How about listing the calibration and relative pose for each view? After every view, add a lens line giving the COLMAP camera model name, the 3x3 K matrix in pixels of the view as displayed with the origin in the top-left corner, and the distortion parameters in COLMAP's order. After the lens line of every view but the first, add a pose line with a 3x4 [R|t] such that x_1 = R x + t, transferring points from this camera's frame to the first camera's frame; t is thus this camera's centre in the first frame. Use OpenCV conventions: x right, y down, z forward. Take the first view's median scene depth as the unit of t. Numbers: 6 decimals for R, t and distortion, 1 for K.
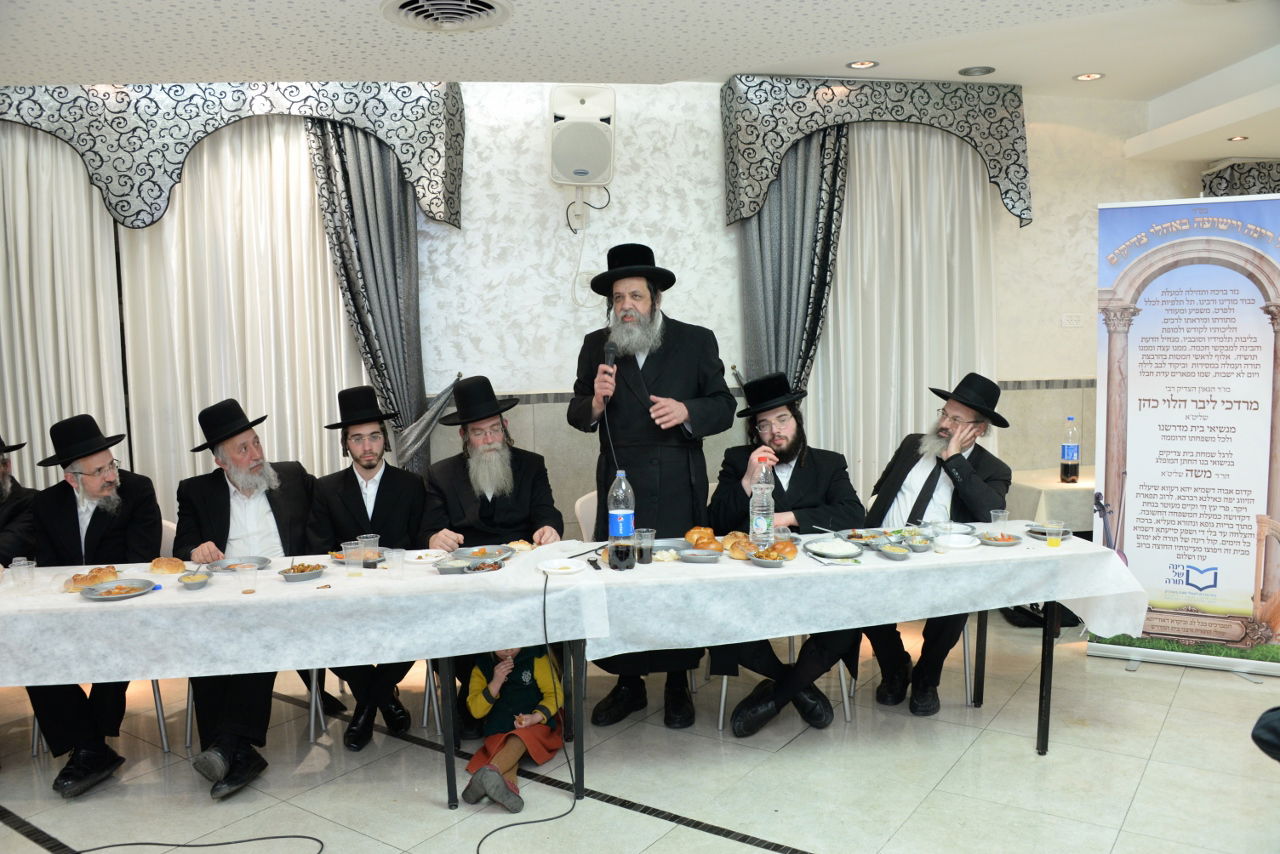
lens RADIAL K [[1029.8, 0, 645.5], [0, 1029.8, 432.9], [0, 0, 1]] dist [-0.143865, 0.086173]
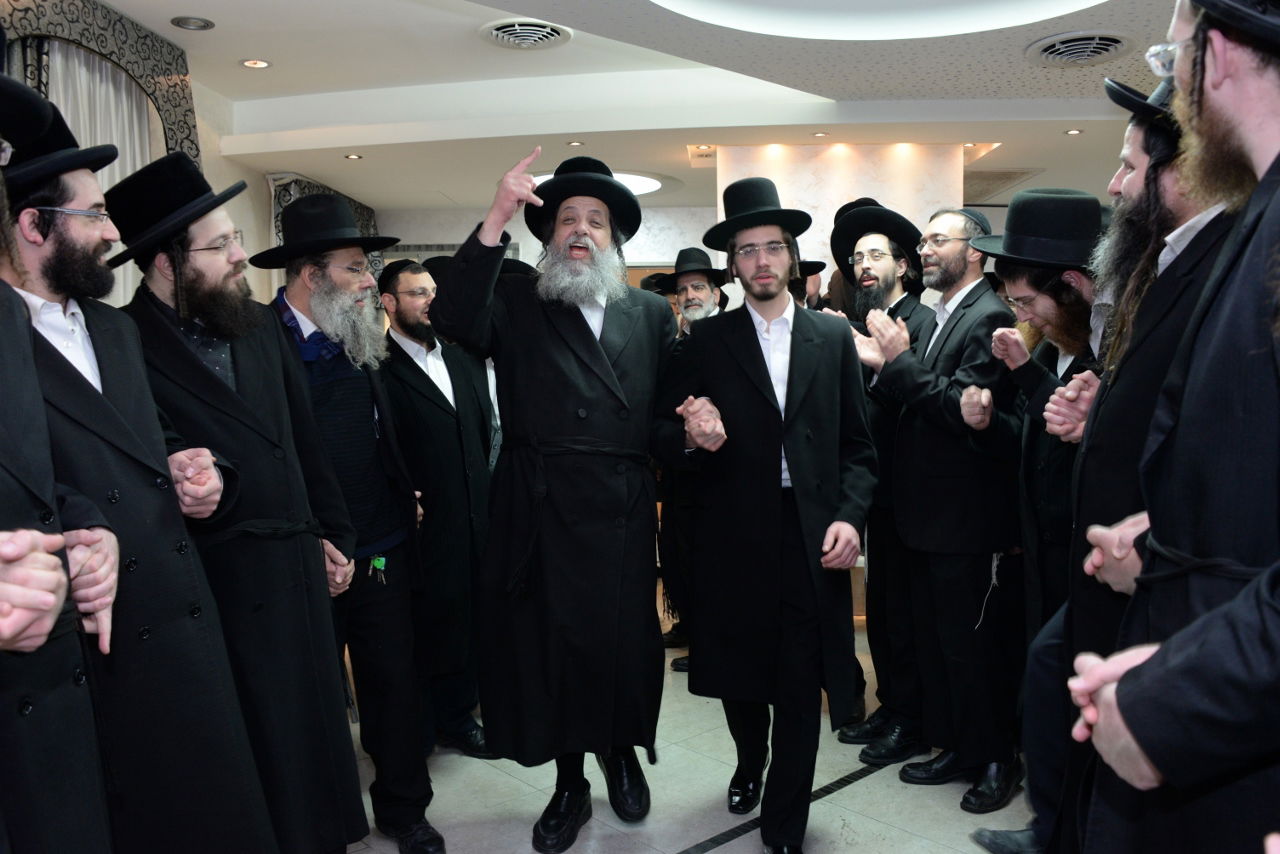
lens RADIAL K [[1029.8, 0, 647.2], [0, 1029.8, 426.9], [0, 0, 1]] dist [-0.143865, 0.086173]
pose [[0.226813, -0.044235, 0.972933, -0.434966], [0.086446, 0.995940, 0.025129, -0.003530], [-0.970094, 0.078406, 0.229716, 0.464712]]
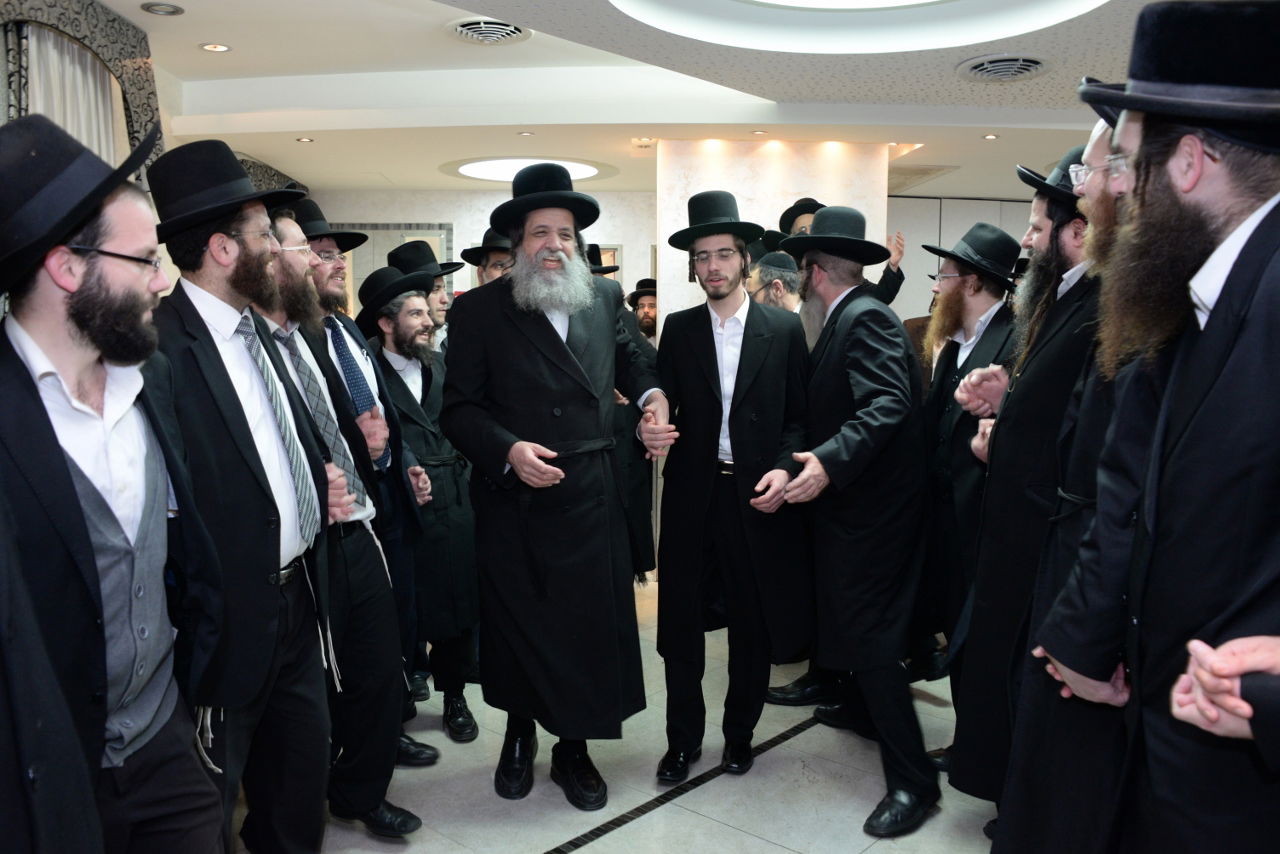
lens RADIAL K [[1029.8, 0, 650.0], [0, 1029.8, 424.9], [0, 0, 1]] dist [-0.143865, 0.086173]
pose [[0.120720, -0.068336, 0.990332, -0.507451], [0.078879, 0.995134, 0.059052, -0.018236], [-0.989548, 0.070987, 0.125523, 0.510435]]
